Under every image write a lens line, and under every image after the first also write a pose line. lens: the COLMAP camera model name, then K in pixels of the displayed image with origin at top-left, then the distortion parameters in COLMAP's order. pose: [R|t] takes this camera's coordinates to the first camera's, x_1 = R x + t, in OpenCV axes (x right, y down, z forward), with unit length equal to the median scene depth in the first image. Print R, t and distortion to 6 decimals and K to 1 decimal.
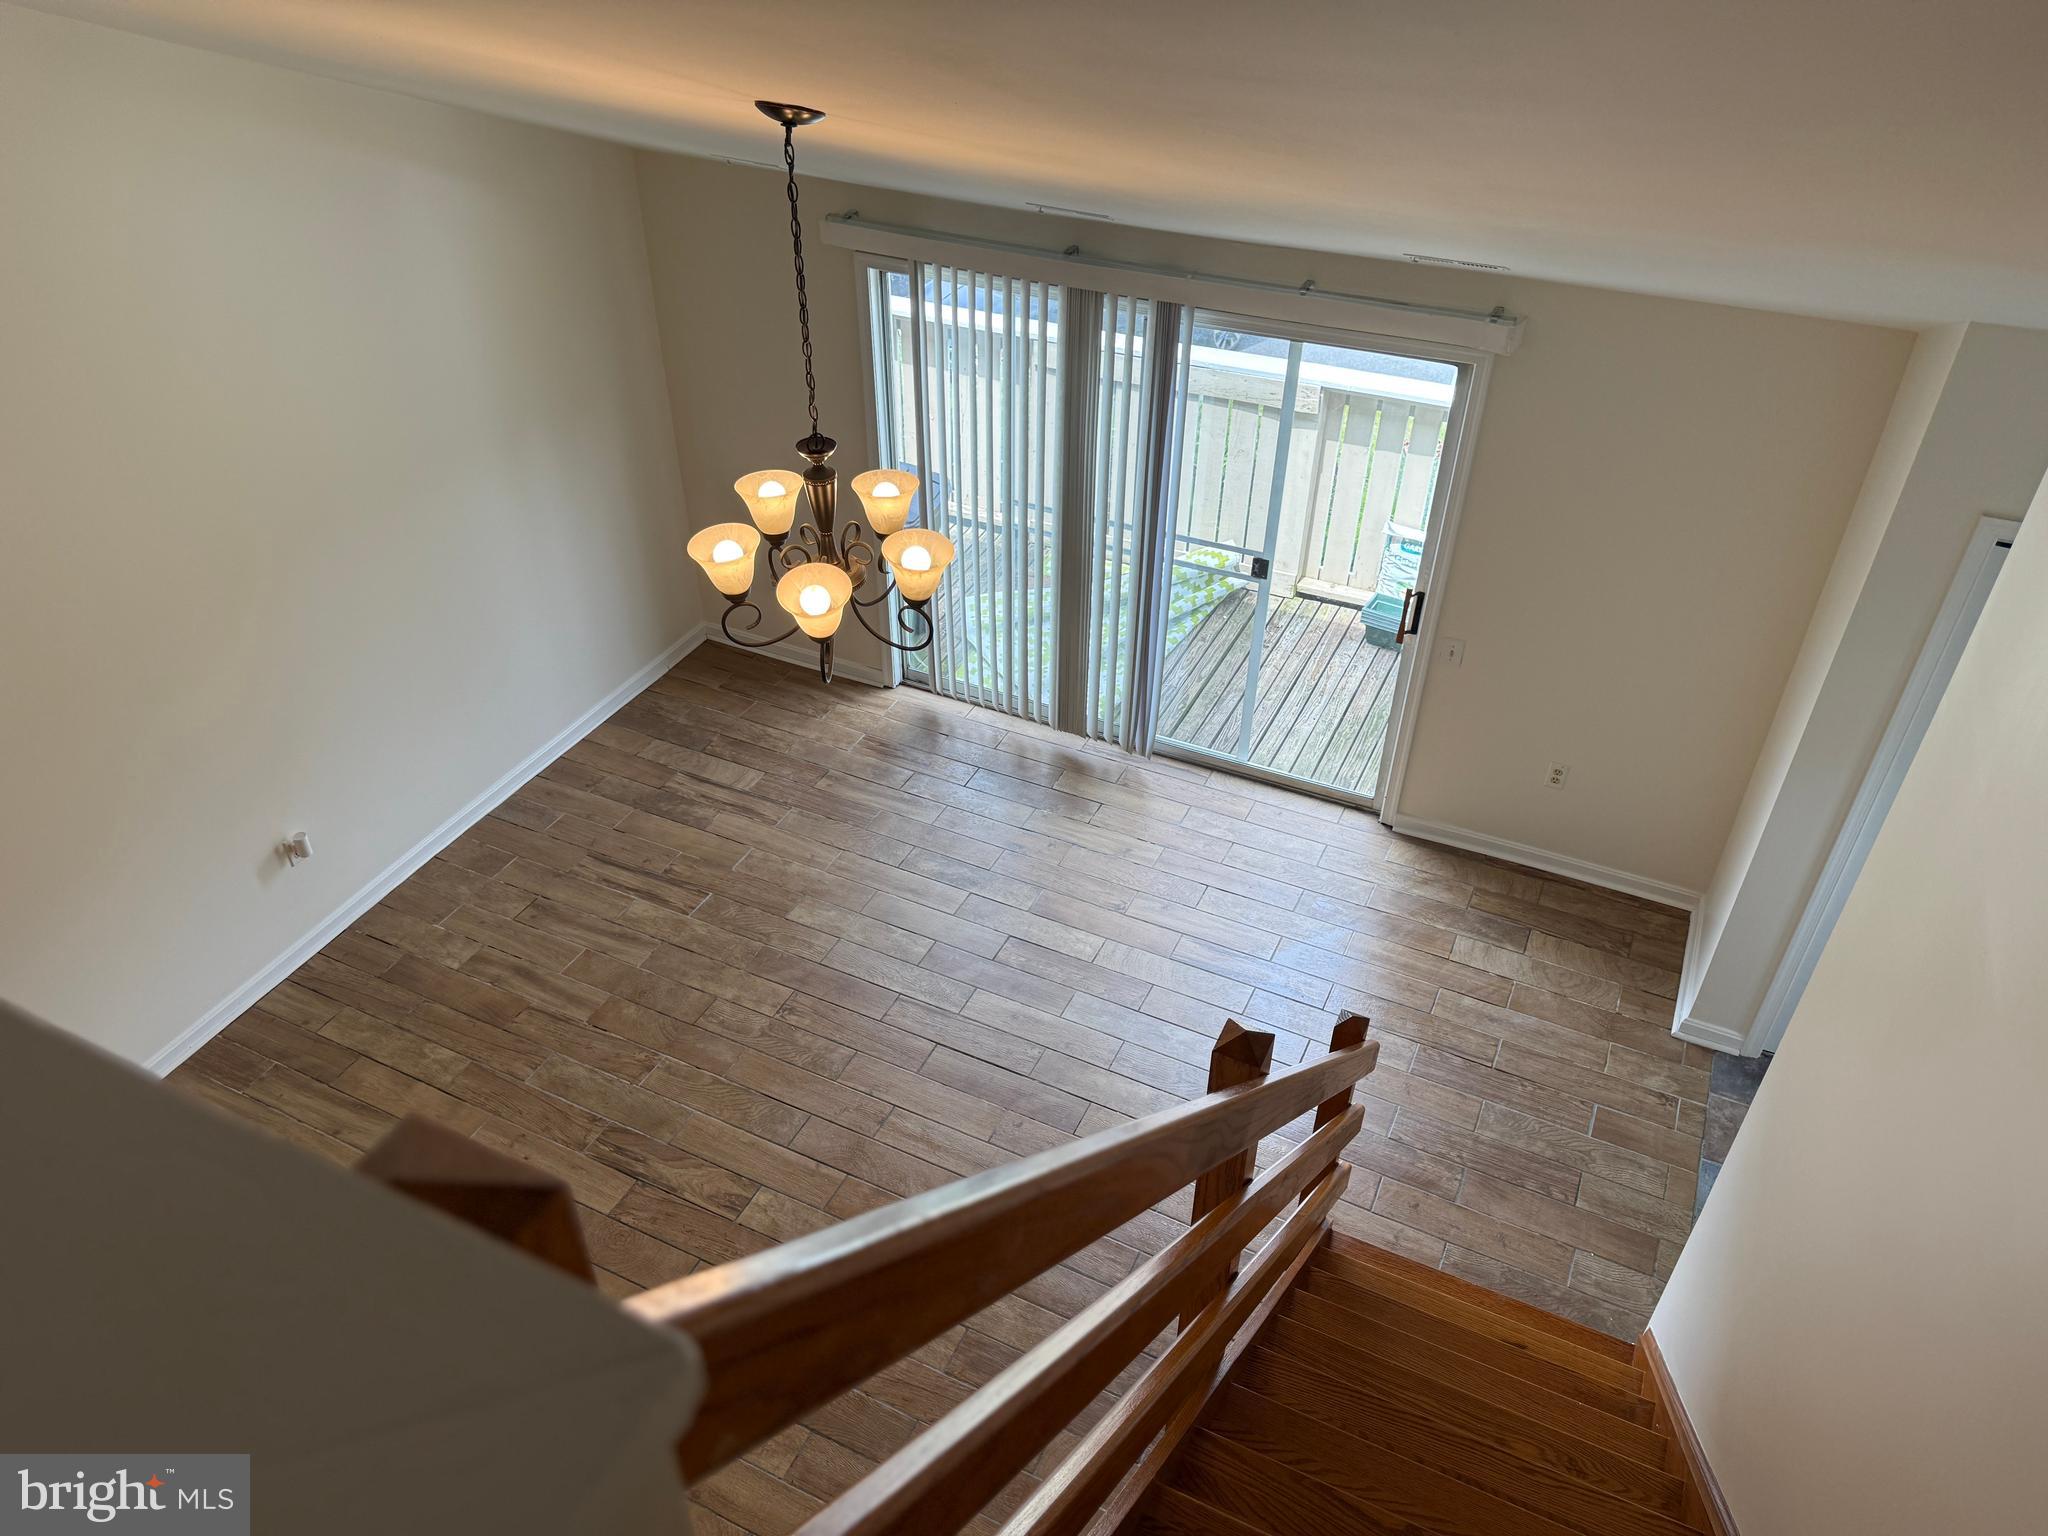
lens RADIAL K [[1451.7, 0, 1019.8], [0, 1451.7, 758.7], [0, 0, 1]] dist [0.013695, -0.054204]
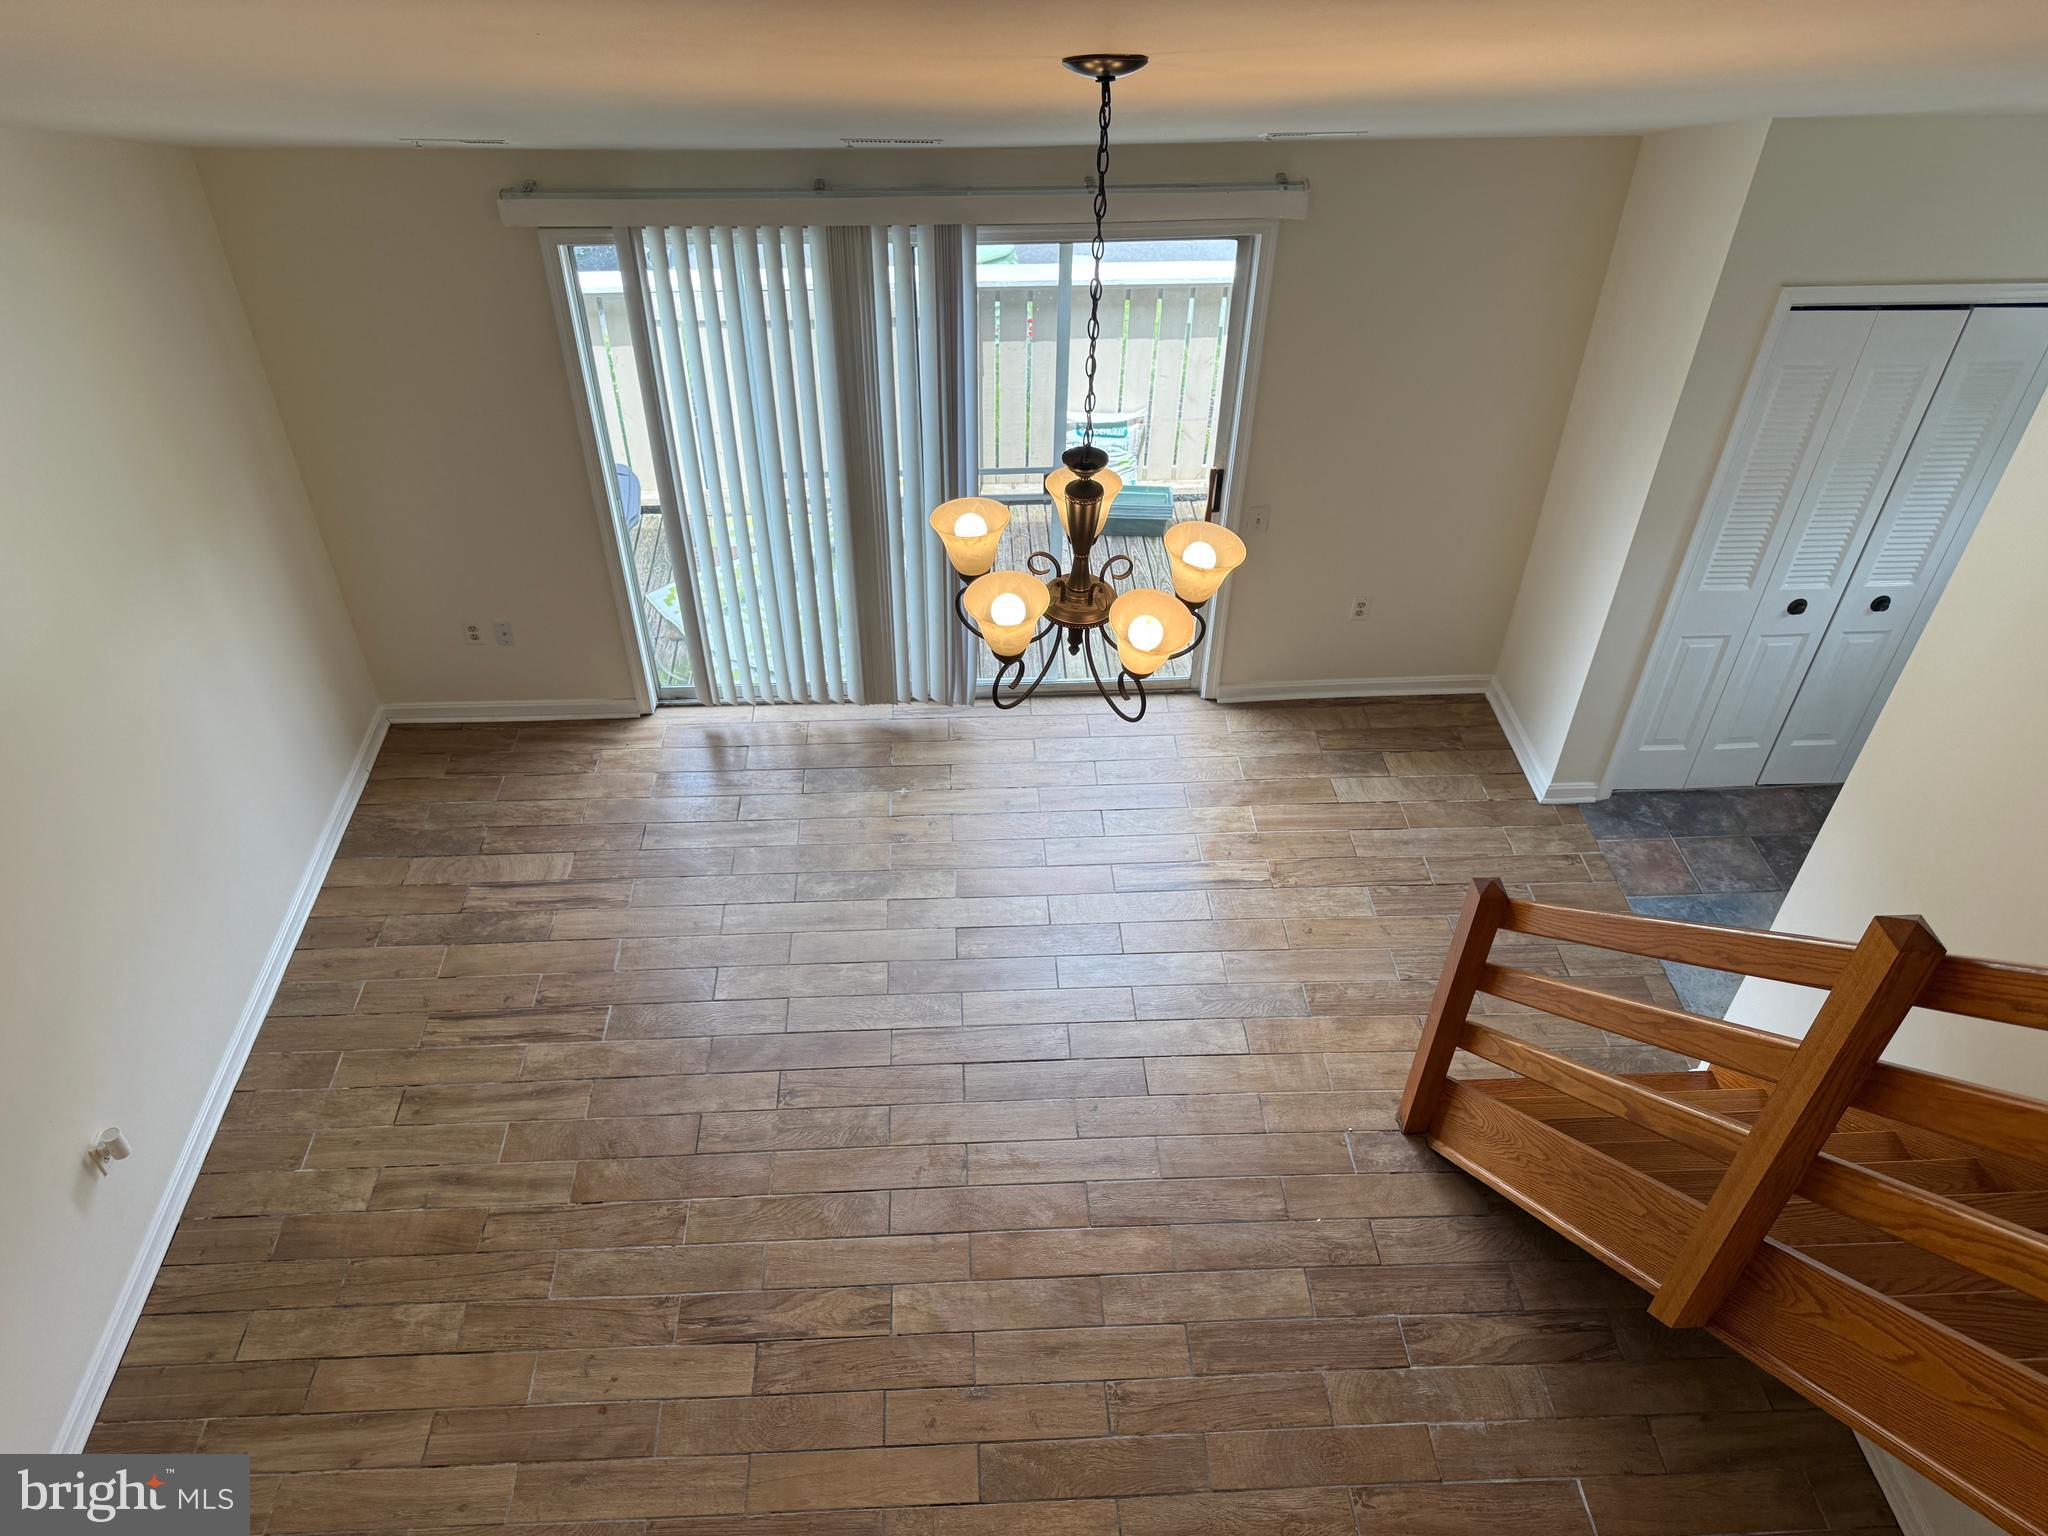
lens RADIAL K [[1451.7, 0, 1044.5], [0, 1451.7, 759.9], [0, 0, 1]] dist [0.013695, -0.054204]
pose [[0.873726, -0.307127, 0.377195, -0.283057], [0.280598, 0.951663, 0.124912, -0.084357], [-0.397326, -0.003299, 0.917672, 0.120768]]
